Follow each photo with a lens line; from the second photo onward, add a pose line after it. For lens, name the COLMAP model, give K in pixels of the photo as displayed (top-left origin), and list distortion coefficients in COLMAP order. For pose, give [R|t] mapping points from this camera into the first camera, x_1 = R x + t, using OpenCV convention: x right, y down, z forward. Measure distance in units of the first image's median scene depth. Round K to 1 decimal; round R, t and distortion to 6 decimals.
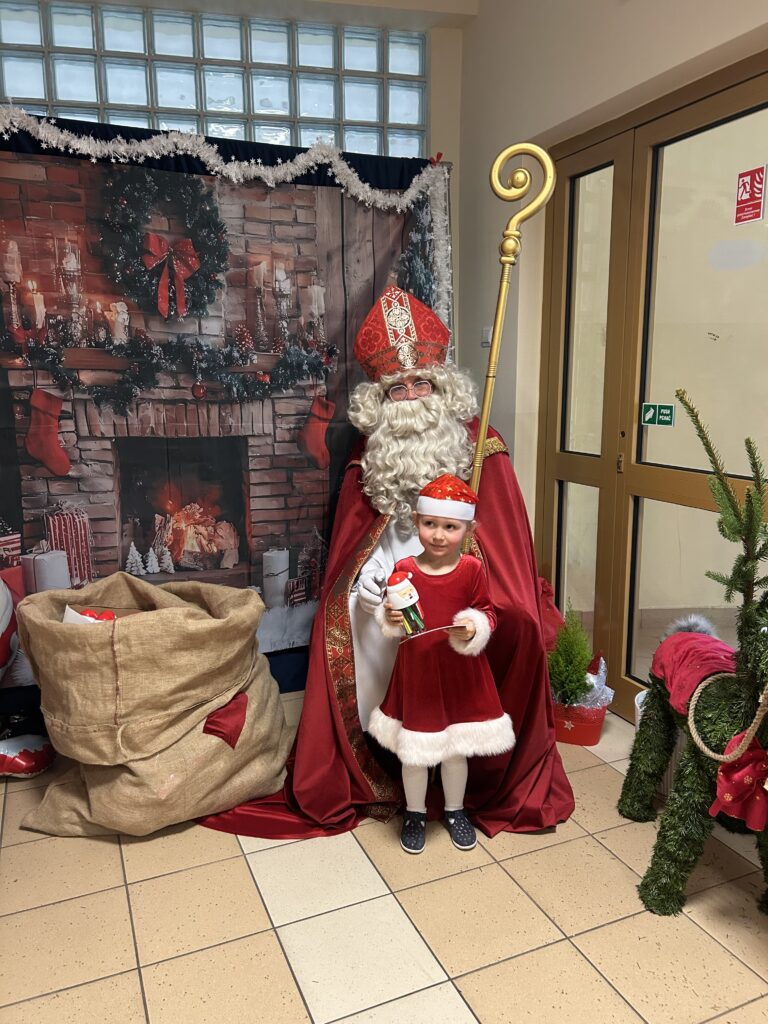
lens RADIAL K [[767.3, 0, 371.1], [0, 767.3, 494.6], [0, 0, 1]] dist [0.045003, -0.047317]
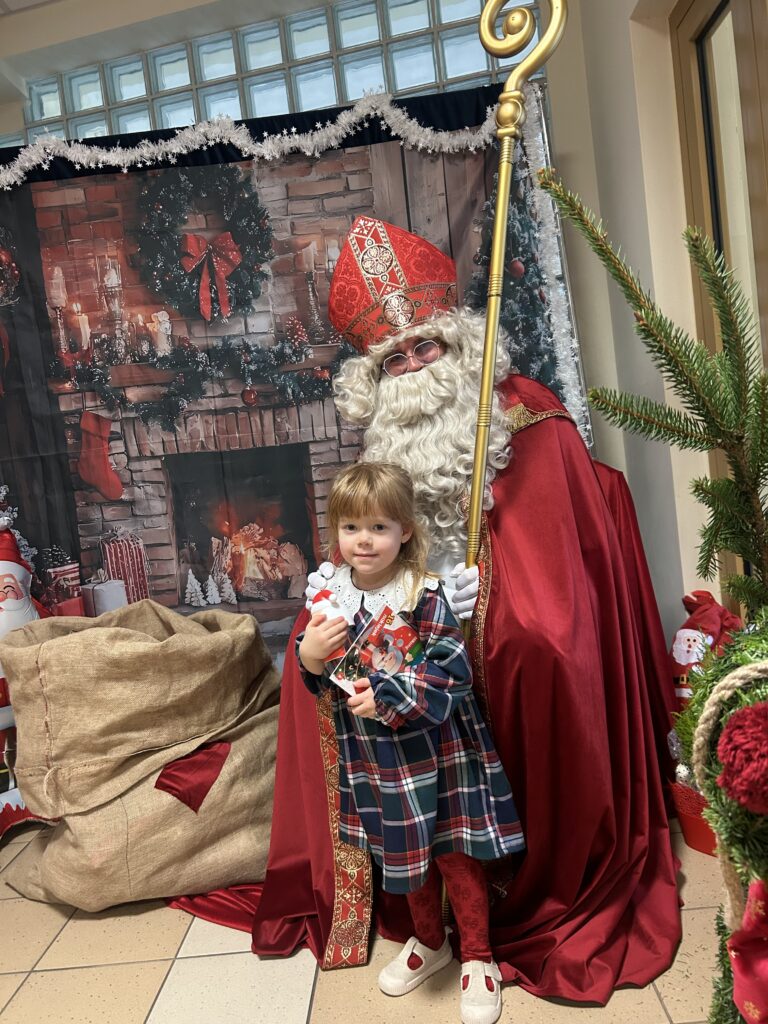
lens RADIAL K [[767.3, 0, 381.7], [0, 767.3, 493.7], [0, 0, 1]] dist [0.045003, -0.047317]
pose [[0.903391, -0.082997, -0.420709, 0.290914], [0.042997, 0.993678, -0.103704, 0.079154], [0.426656, 0.075596, 0.901249, 0.284579]]
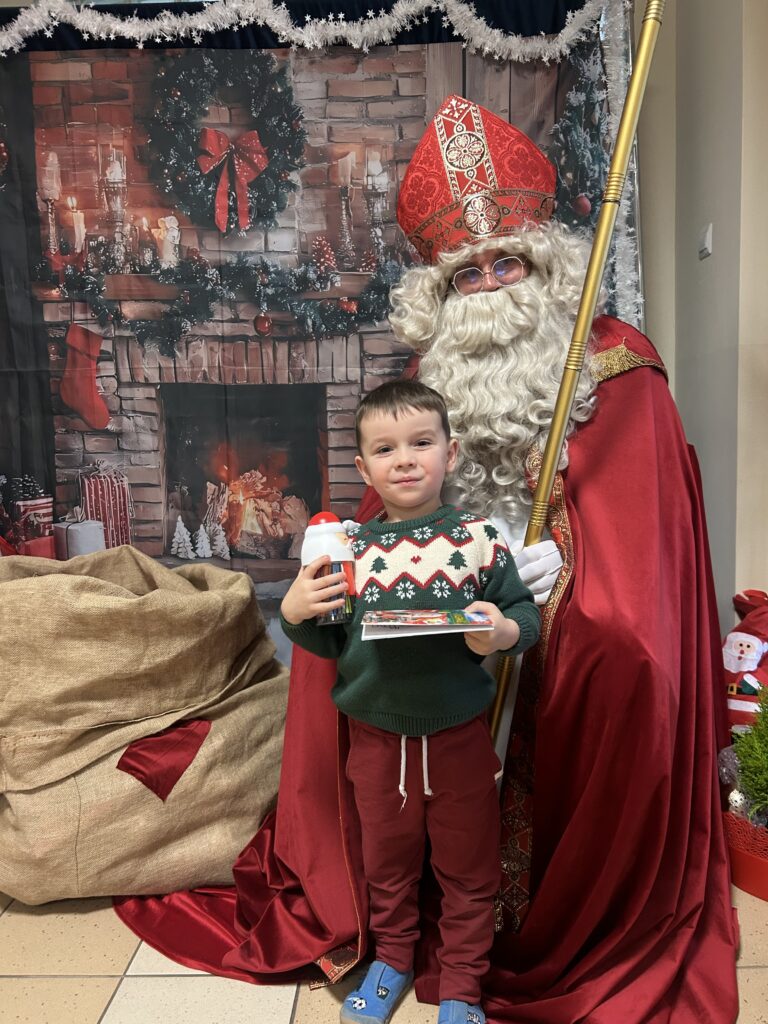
lens RADIAL K [[767.3, 0, 391.7], [0, 767.3, 492.6], [0, 0, 1]] dist [0.045003, -0.047317]
pose [[0.914702, 0.015214, -0.403843, 0.219423], [-0.044991, 0.996913, -0.064346, 0.081621], [0.401617, 0.077026, 0.912563, 0.372663]]
